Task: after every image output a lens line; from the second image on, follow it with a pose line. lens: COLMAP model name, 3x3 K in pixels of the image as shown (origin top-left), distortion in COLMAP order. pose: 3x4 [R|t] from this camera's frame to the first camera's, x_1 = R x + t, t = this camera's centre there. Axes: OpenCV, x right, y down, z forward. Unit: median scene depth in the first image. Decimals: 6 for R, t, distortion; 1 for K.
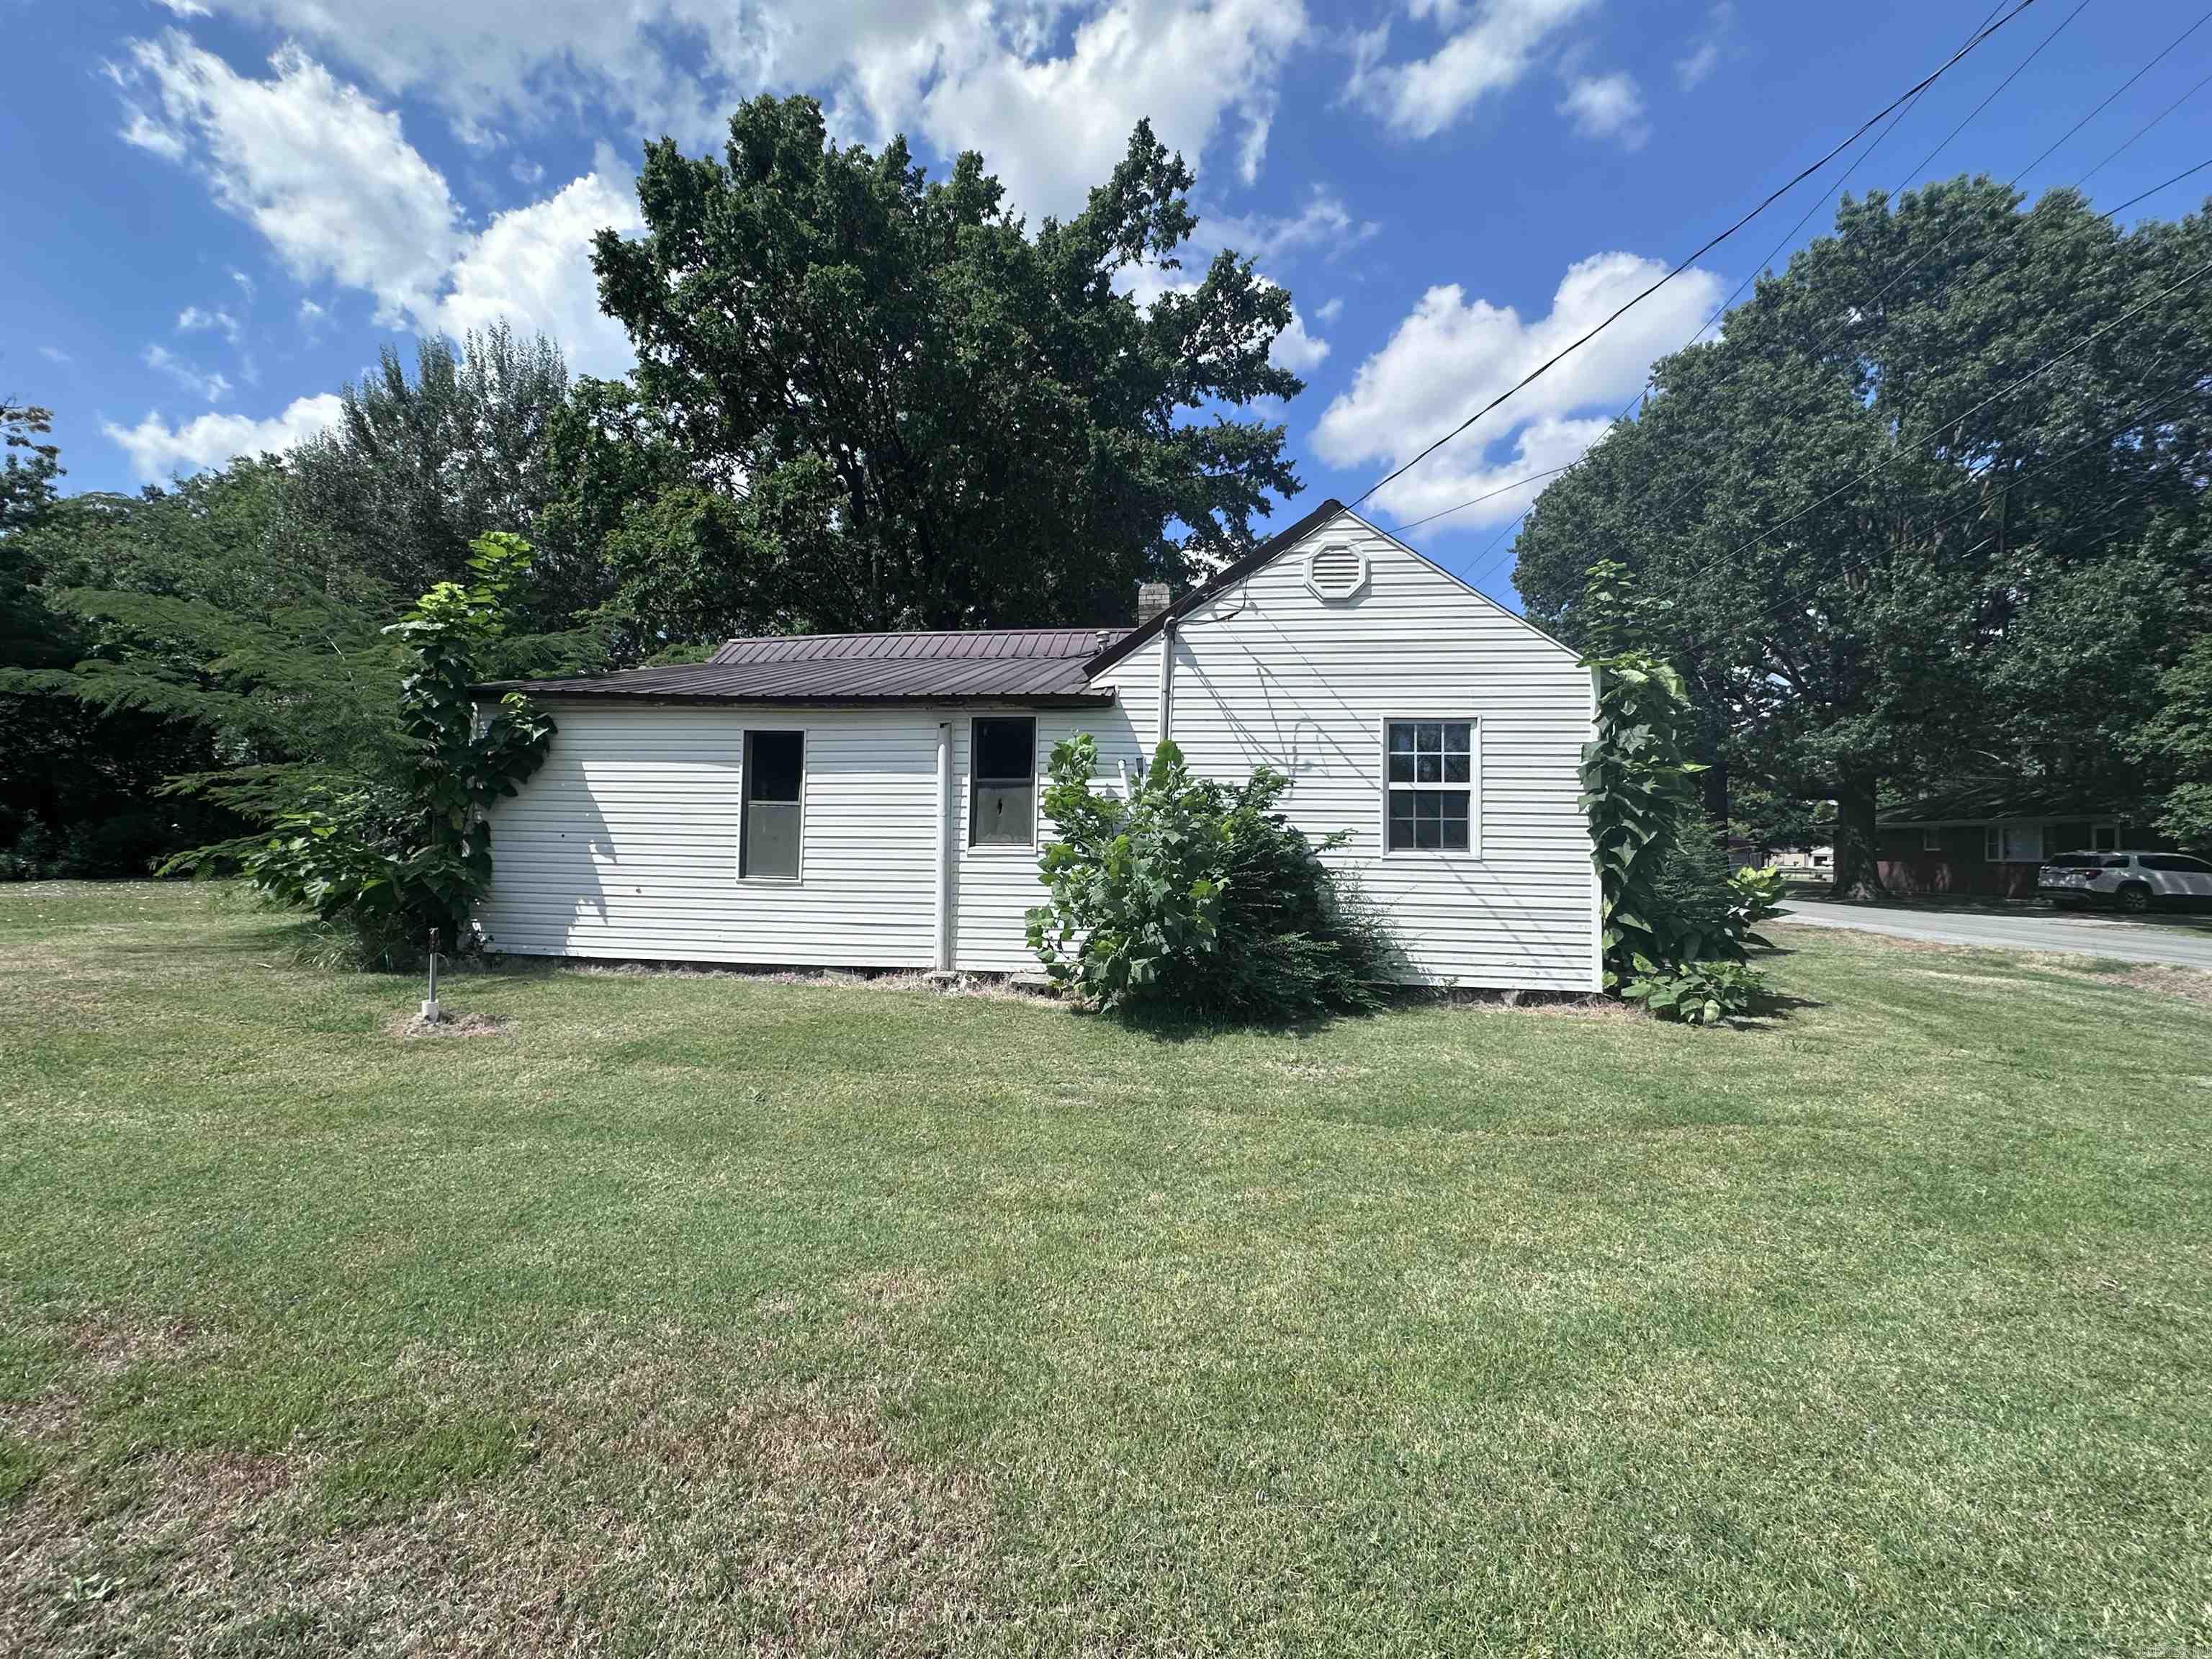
lens RADIAL K [[878.6, 0, 1106.0], [0, 878.6, 829.5], [0, 0, 1]] dist [-0.002824, 0.000739]
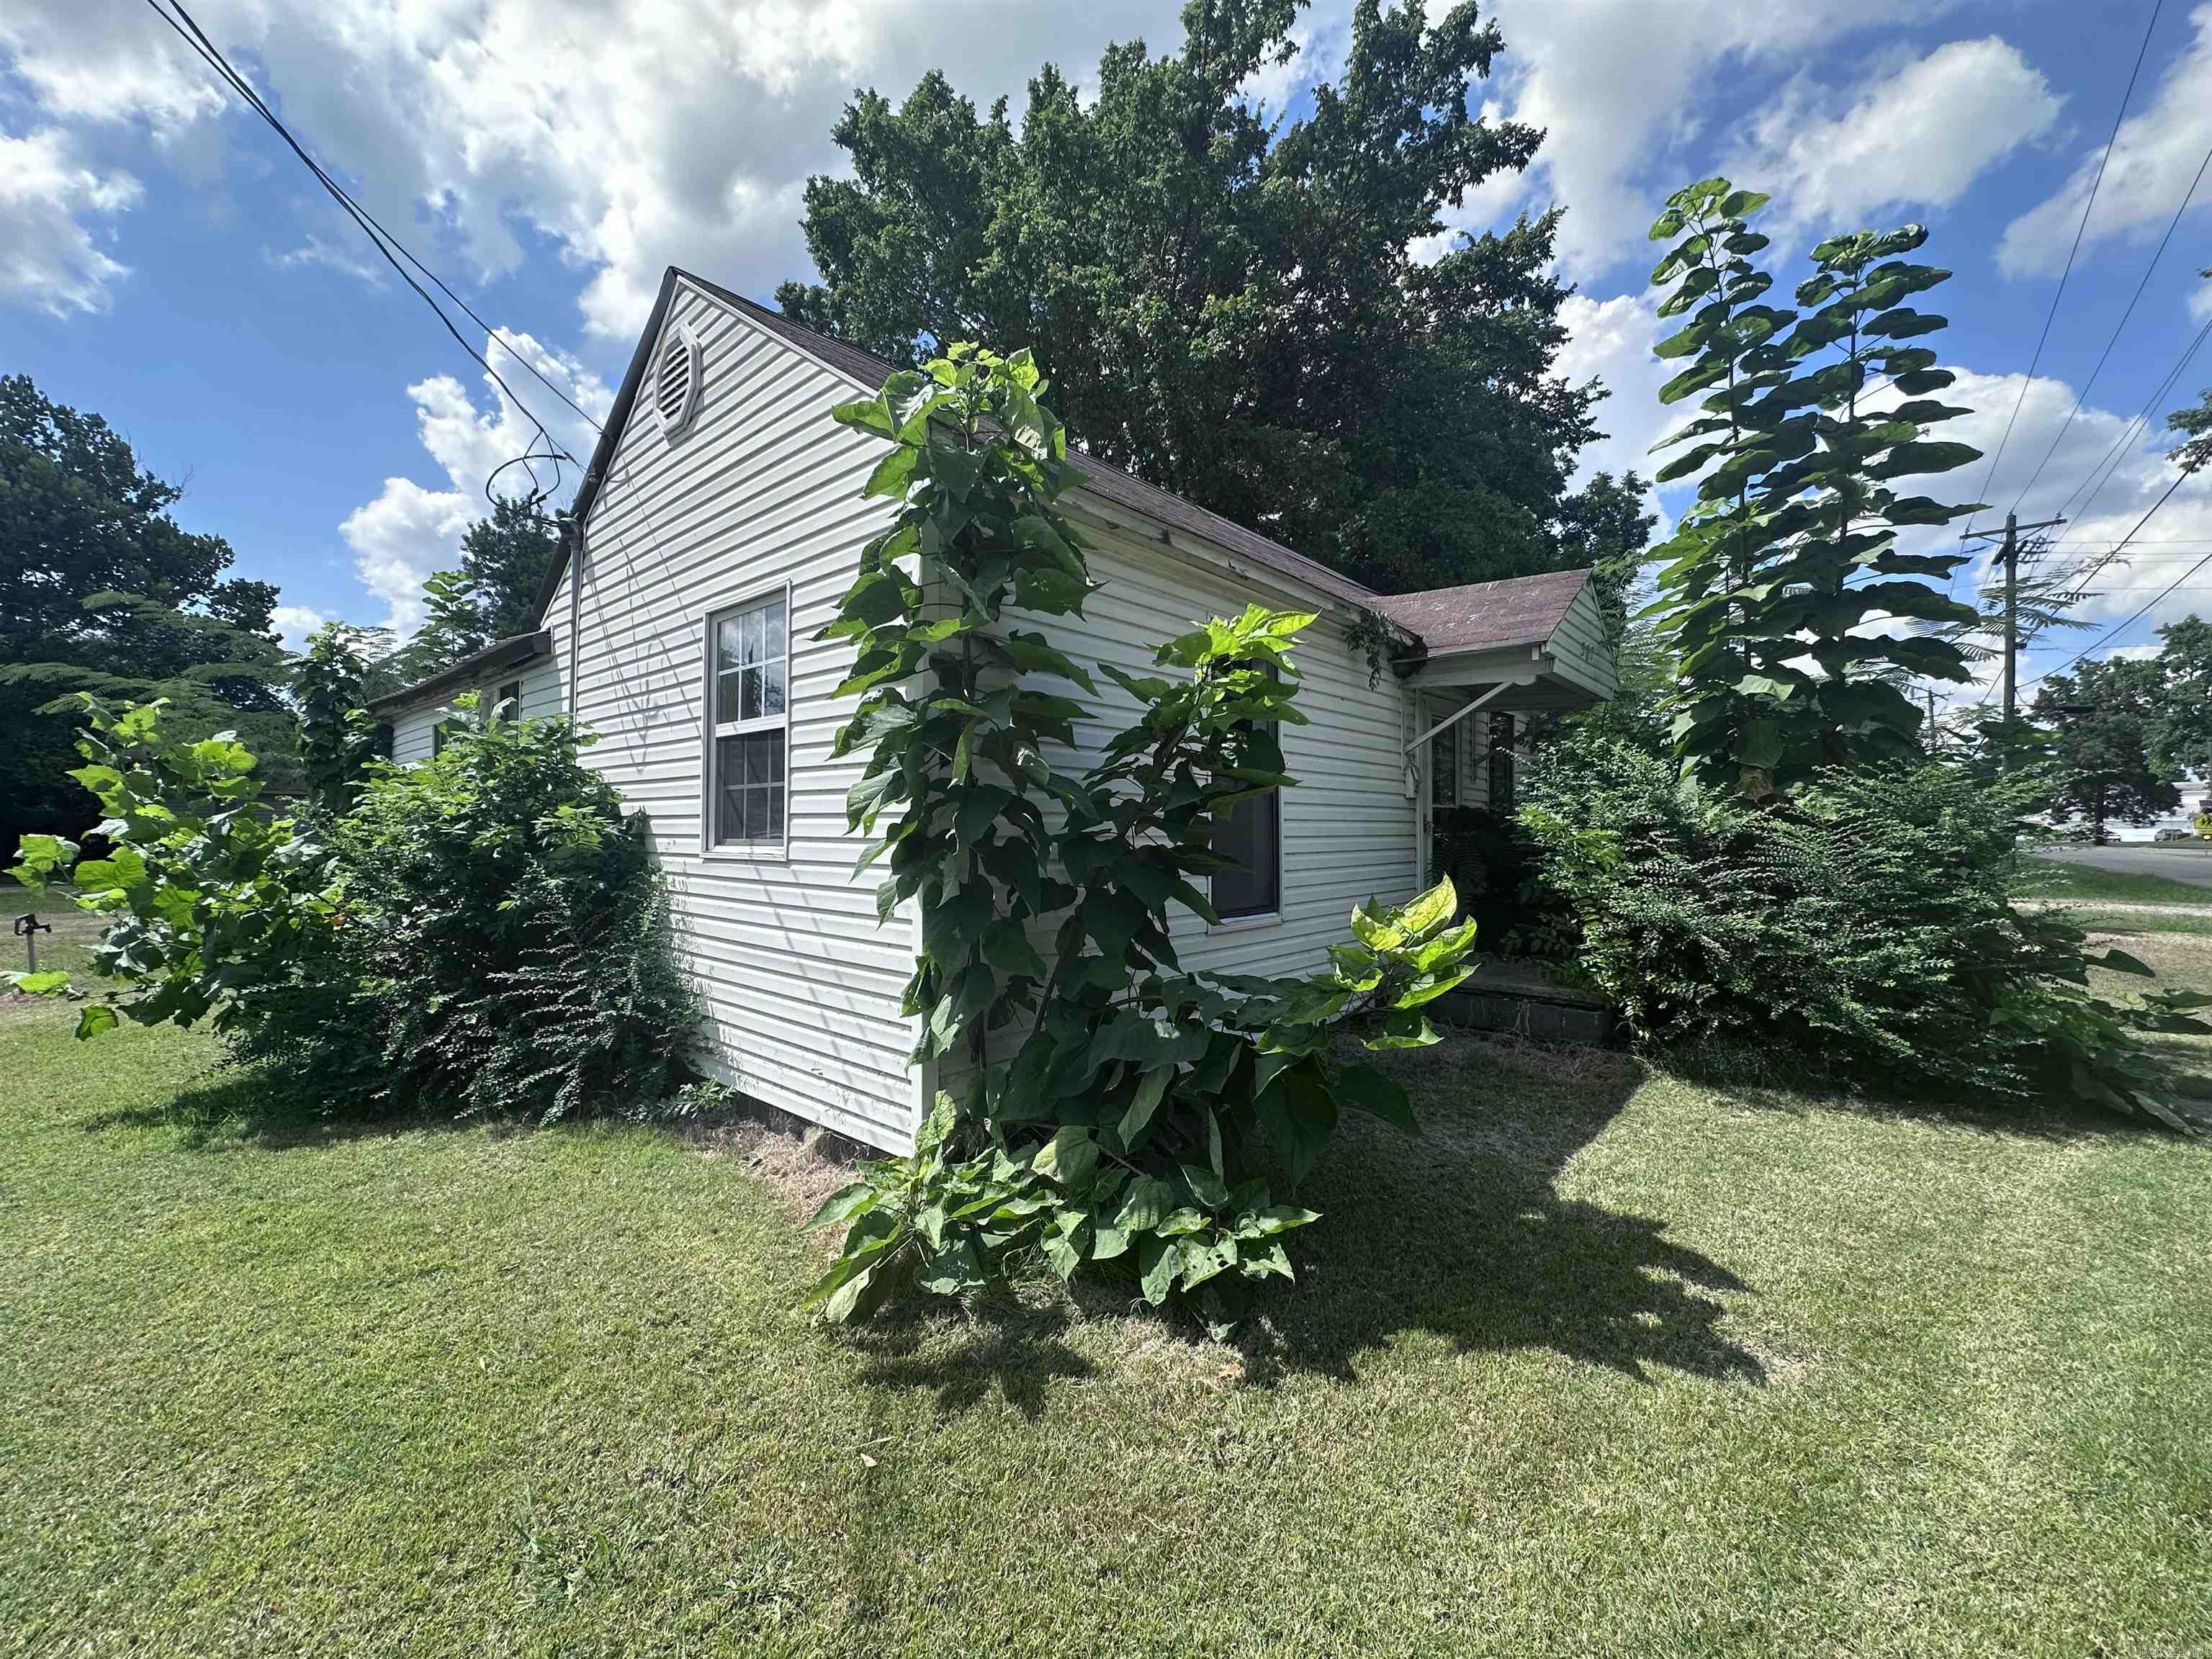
lens RADIAL K [[870.0, 0, 1093.8], [0, 870.0, 821.5], [0, 0, 1]] dist [0.007548, -0.000097]
pose [[0.825399, -0.022700, -0.564094, 0.706395], [0.030840, 0.999512, 0.004904, 0.011907], [0.563707, -0.021444, 0.825696, 0.558625]]
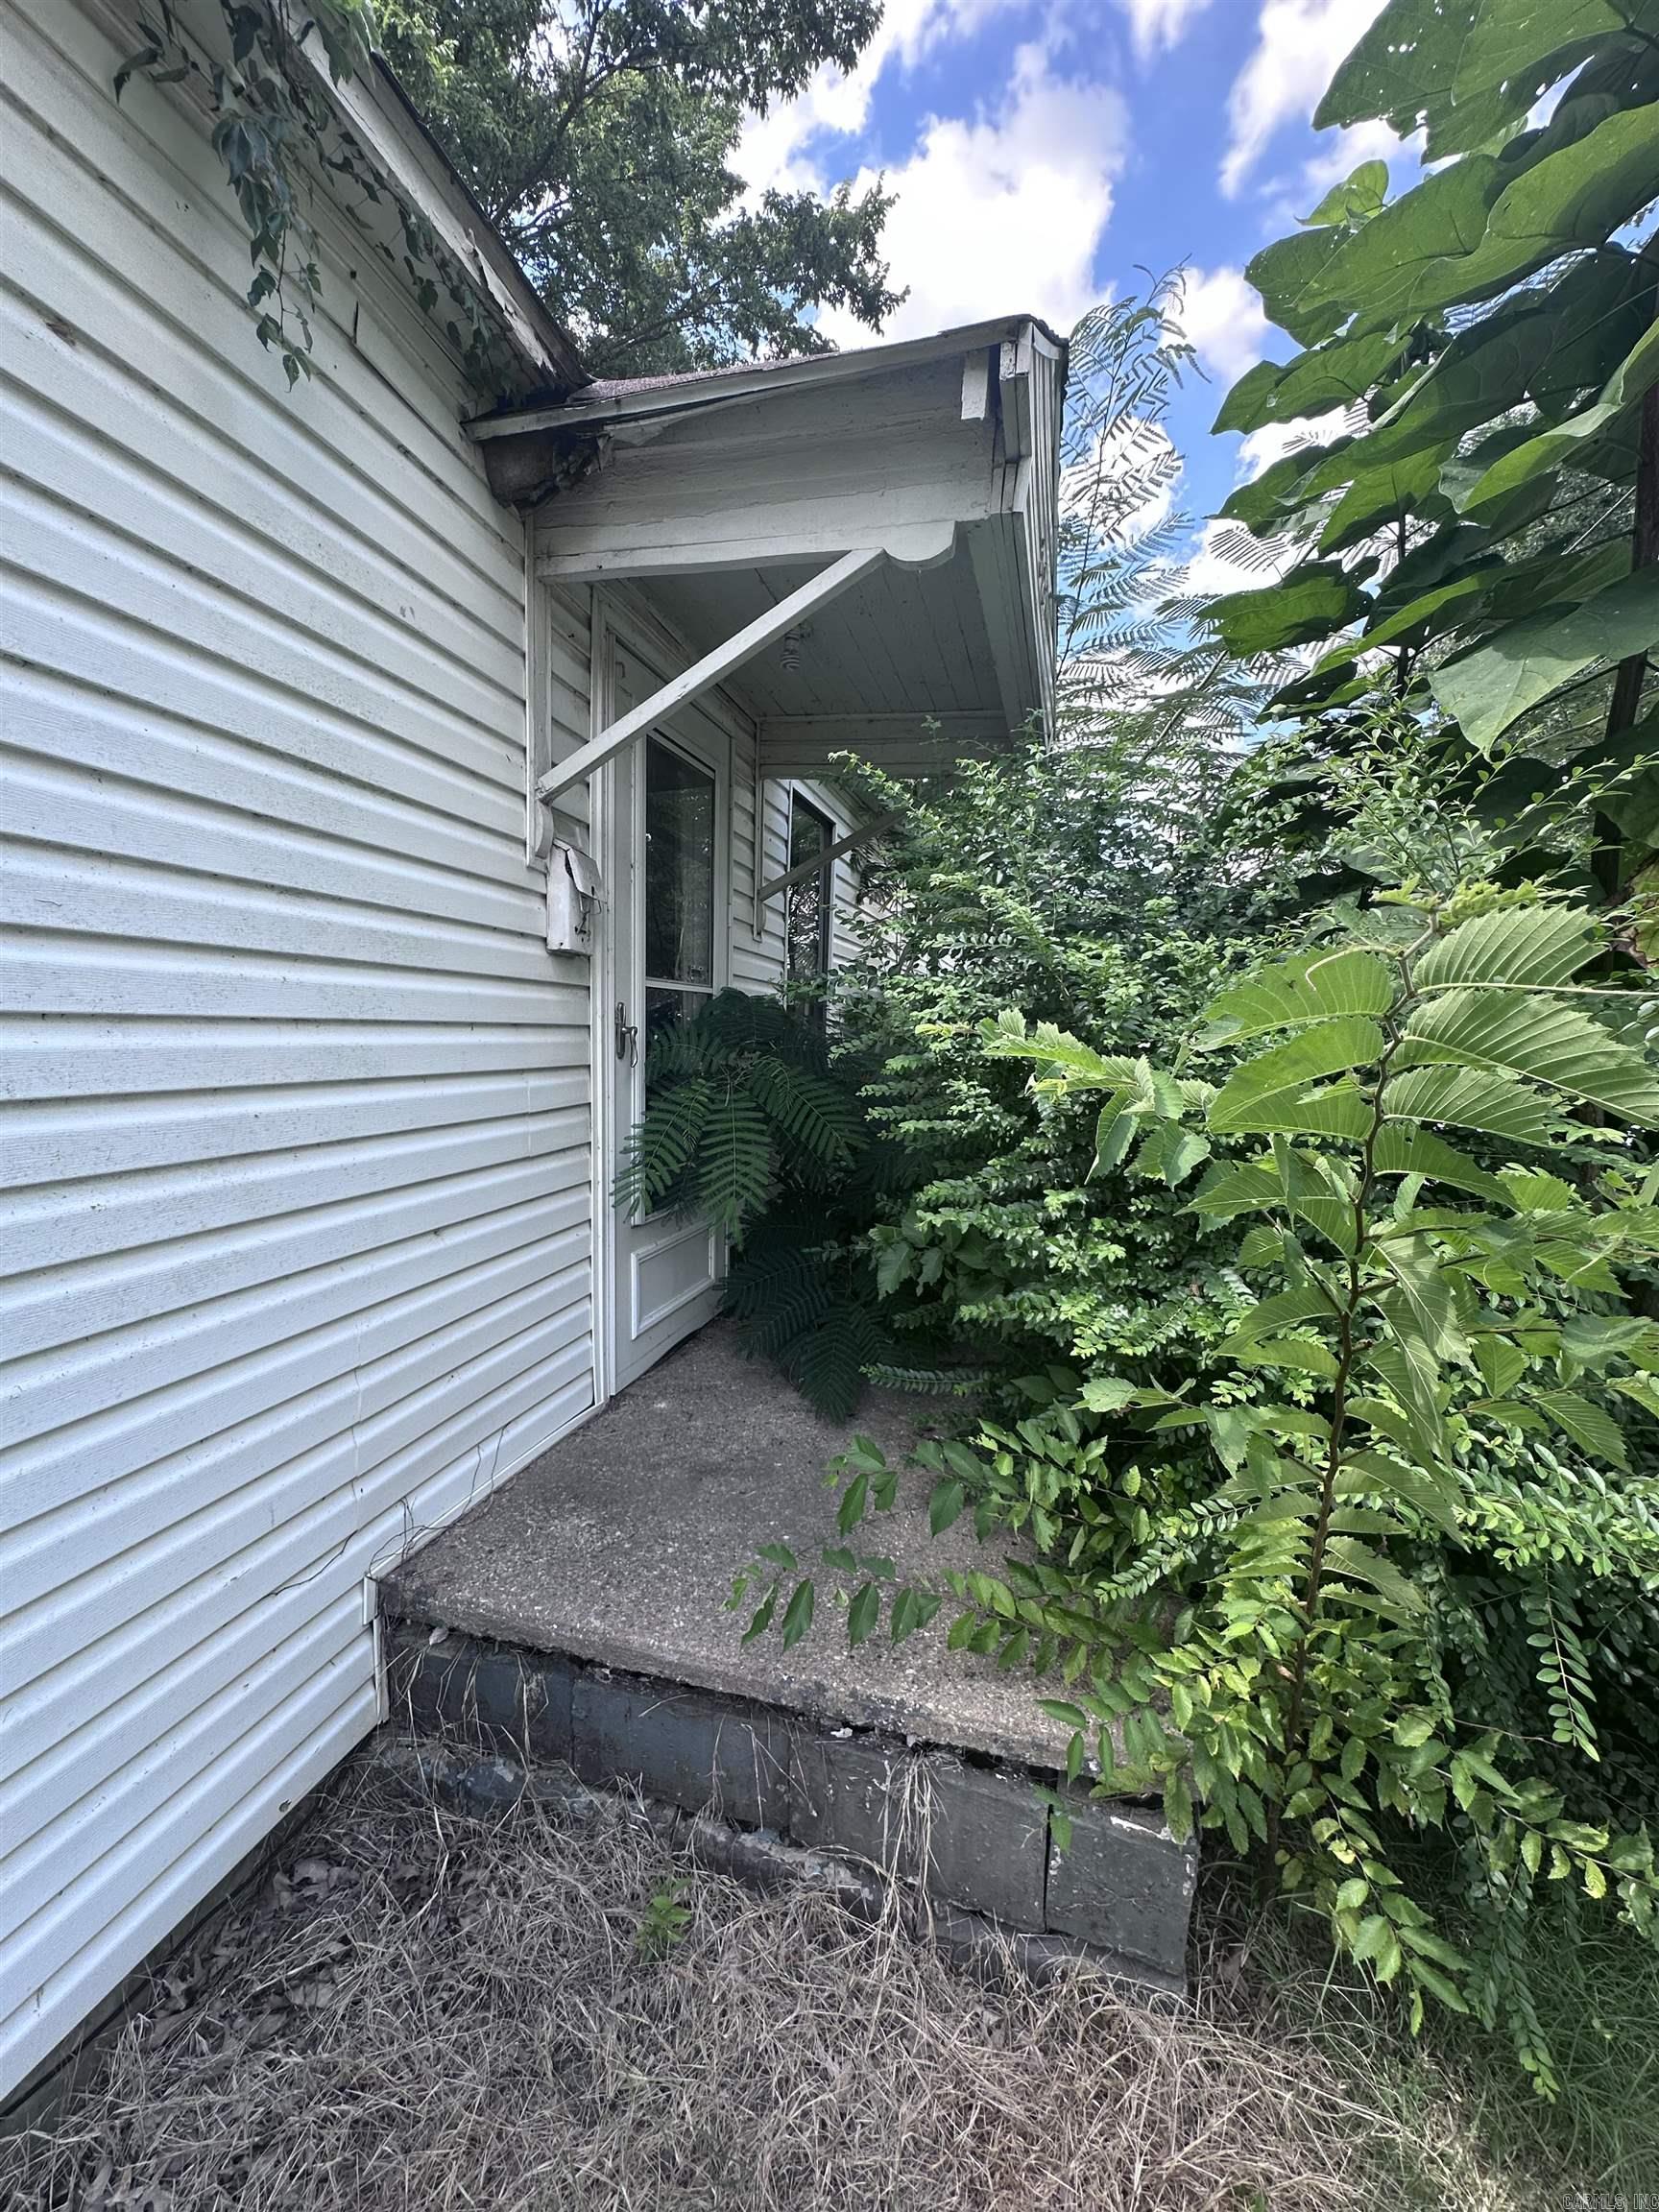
lens RADIAL K [[878.6, 0, 829.5], [0, 878.6, 1106.0], [0, 0, 1]] dist [-0.002824, 0.000739]
pose [[0.993064, 0.017510, -0.116263, 0.604688], [-0.005081, 0.994316, 0.106352, 0.020080], [0.117464, -0.105024, 0.987508, 1.121786]]
